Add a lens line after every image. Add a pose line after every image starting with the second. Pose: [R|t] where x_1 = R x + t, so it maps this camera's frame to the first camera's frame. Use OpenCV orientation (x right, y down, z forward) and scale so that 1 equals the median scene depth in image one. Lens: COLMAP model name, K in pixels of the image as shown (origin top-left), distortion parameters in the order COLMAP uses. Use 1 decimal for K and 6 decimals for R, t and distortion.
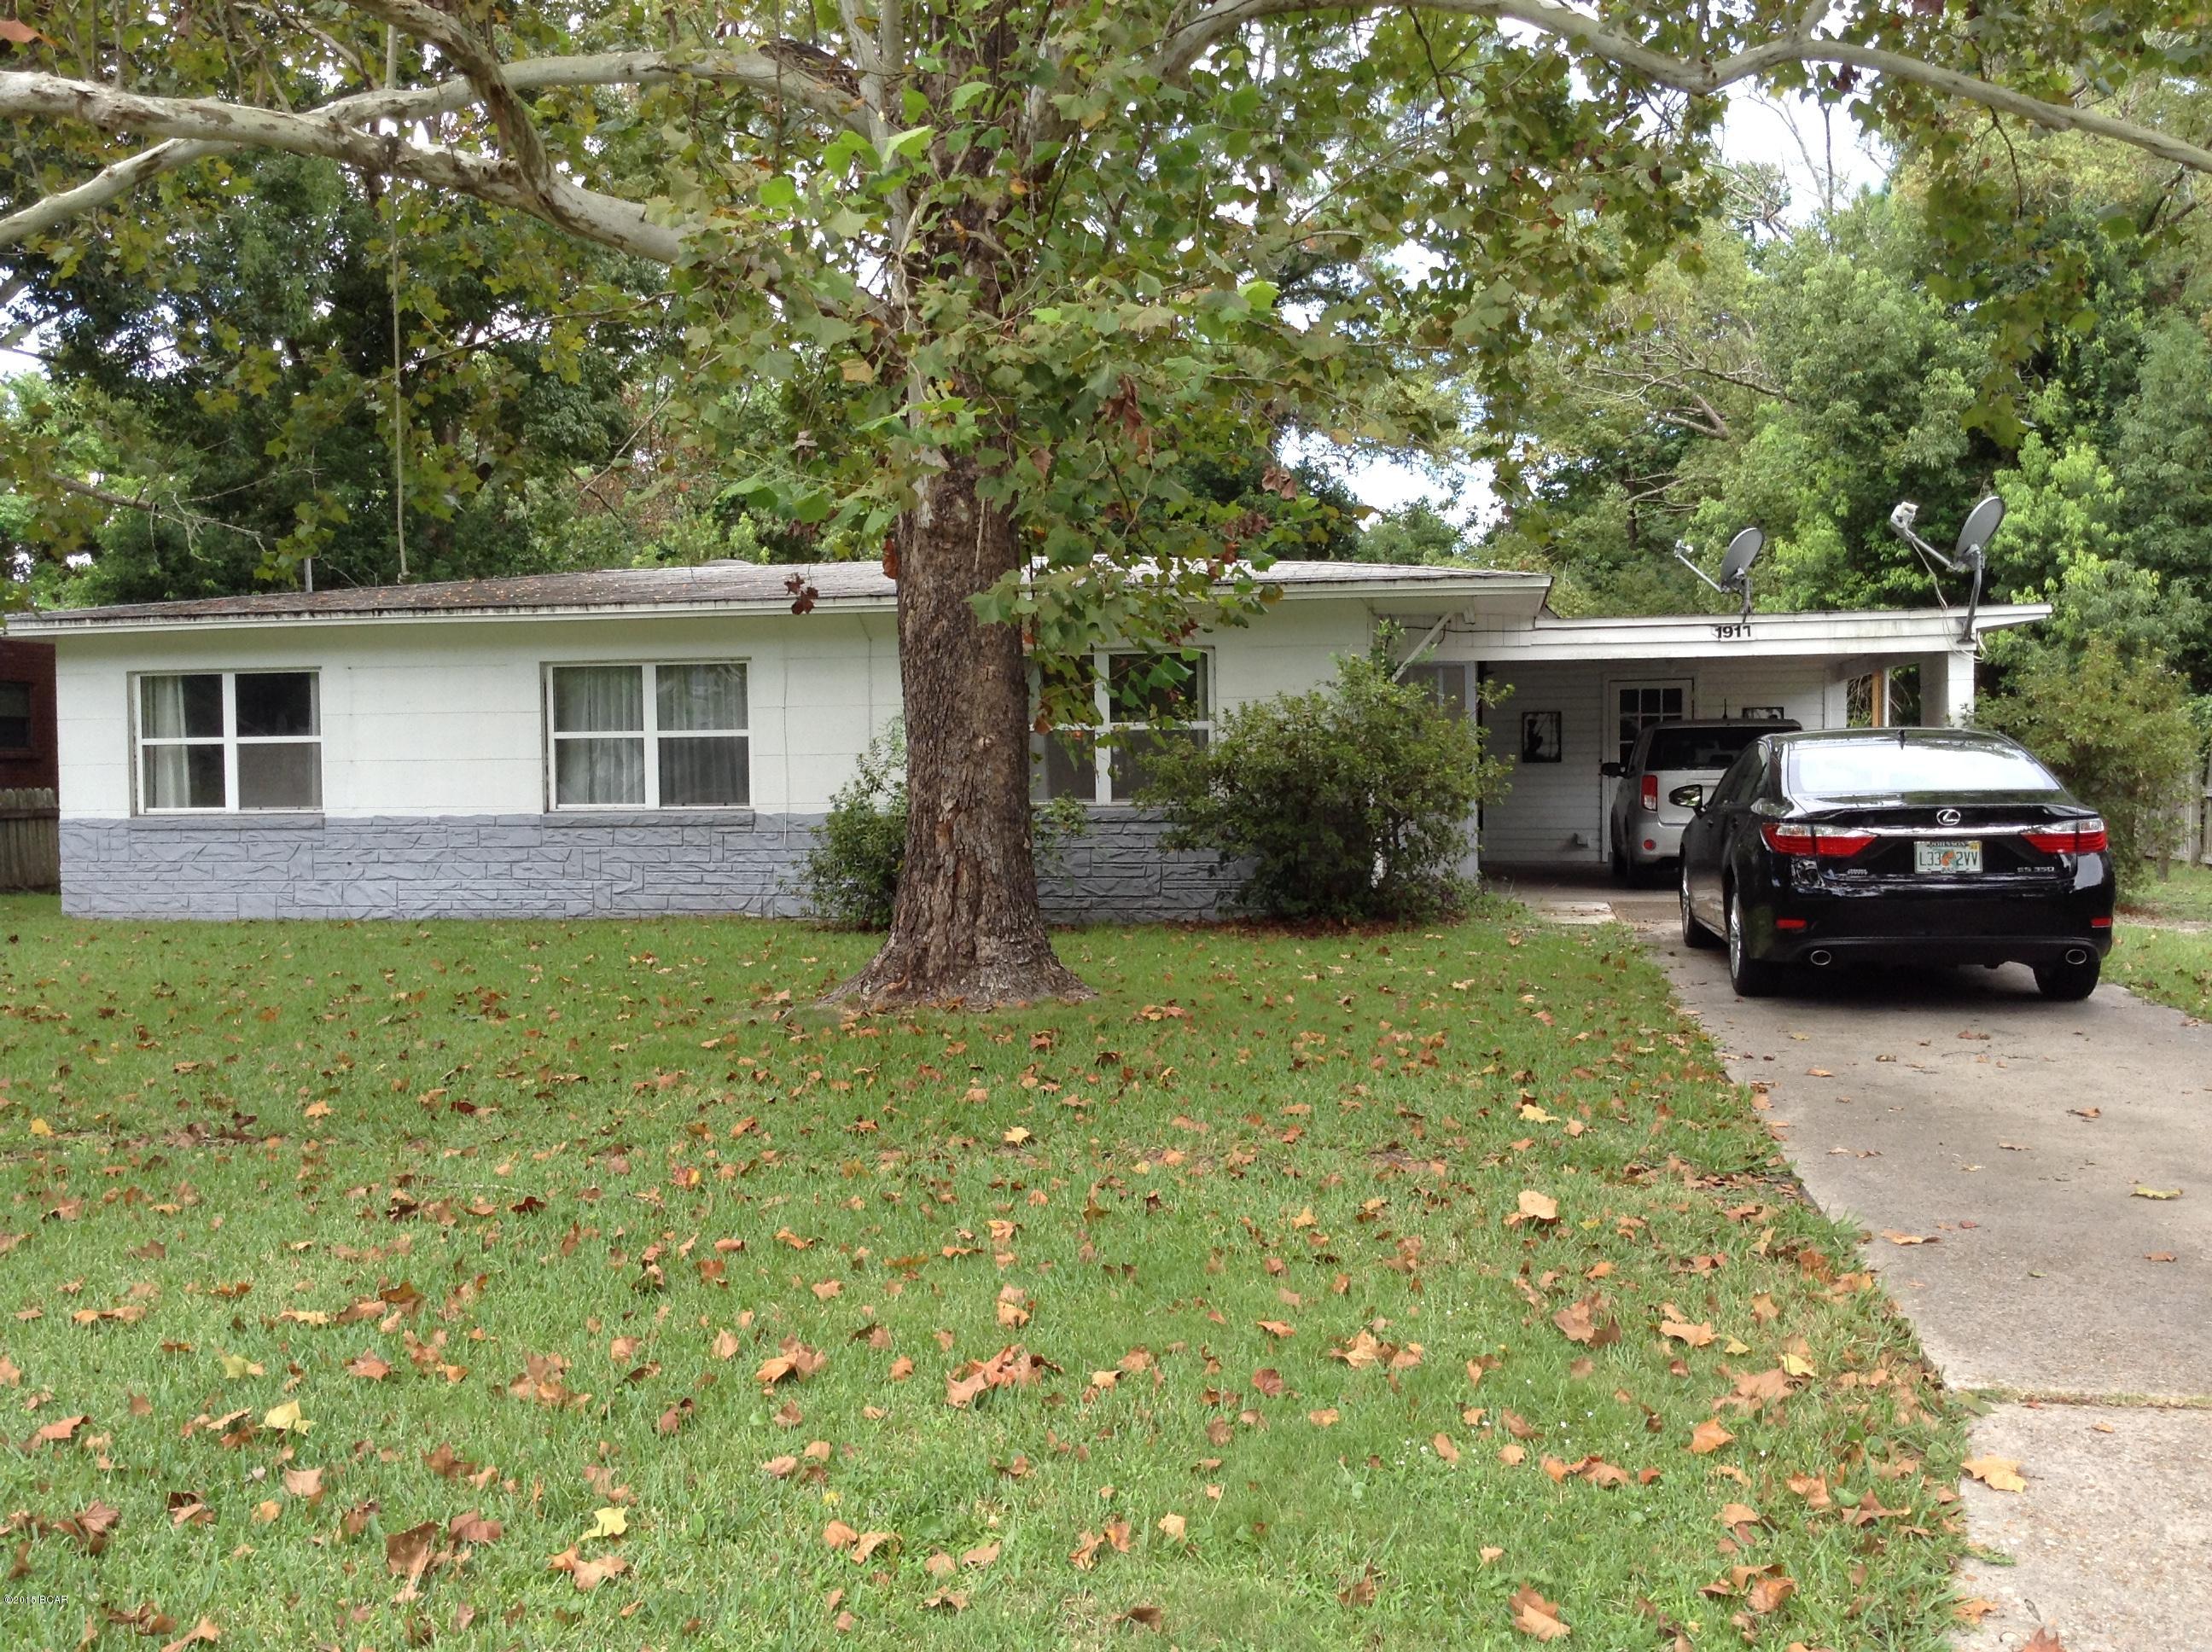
lens RADIAL K [[2071.6, 0, 1106.0], [0, 2071.6, 826.0], [0, 0, 1]] dist [0.049026, -0.002890]
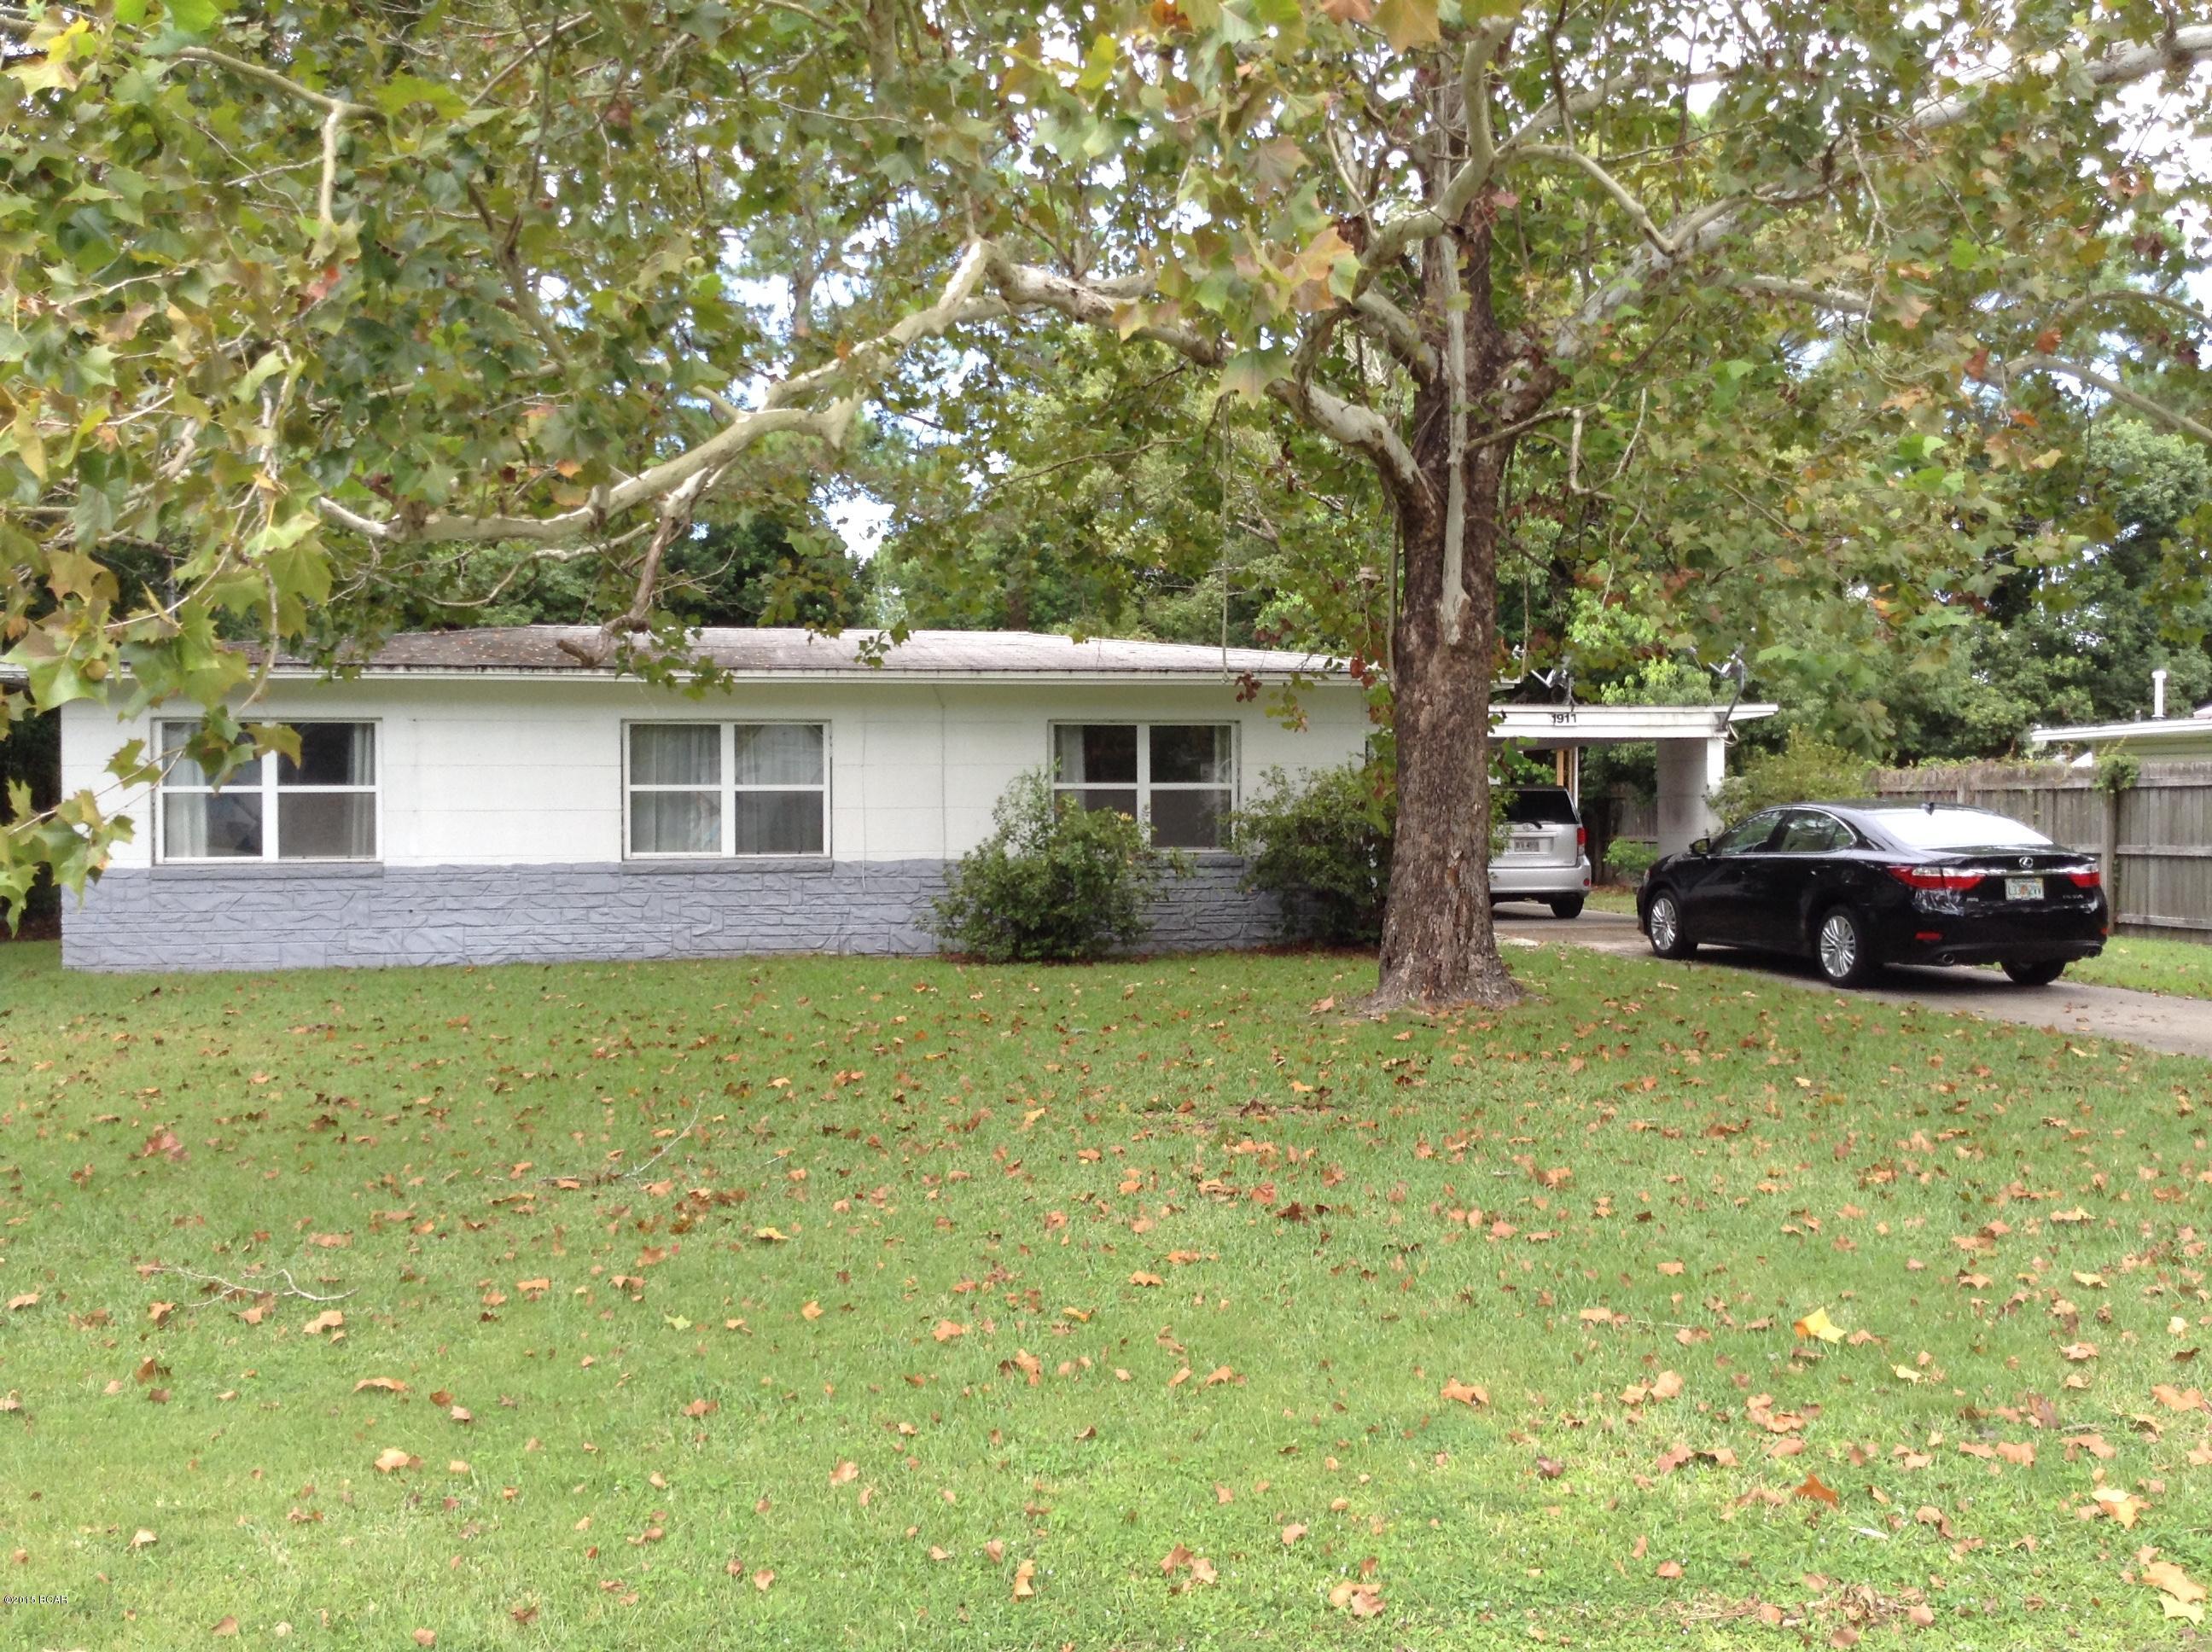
lens RADIAL K [[2071.6, 0, 1106.0], [0, 2071.6, 826.0], [0, 0, 1]] dist [0.049026, -0.002890]
pose [[0.923157, 0.003869, 0.384404, -0.452705], [0.004339, 0.999781, -0.020482, -0.001320], [-0.384399, 0.020576, 0.922938, -0.074631]]
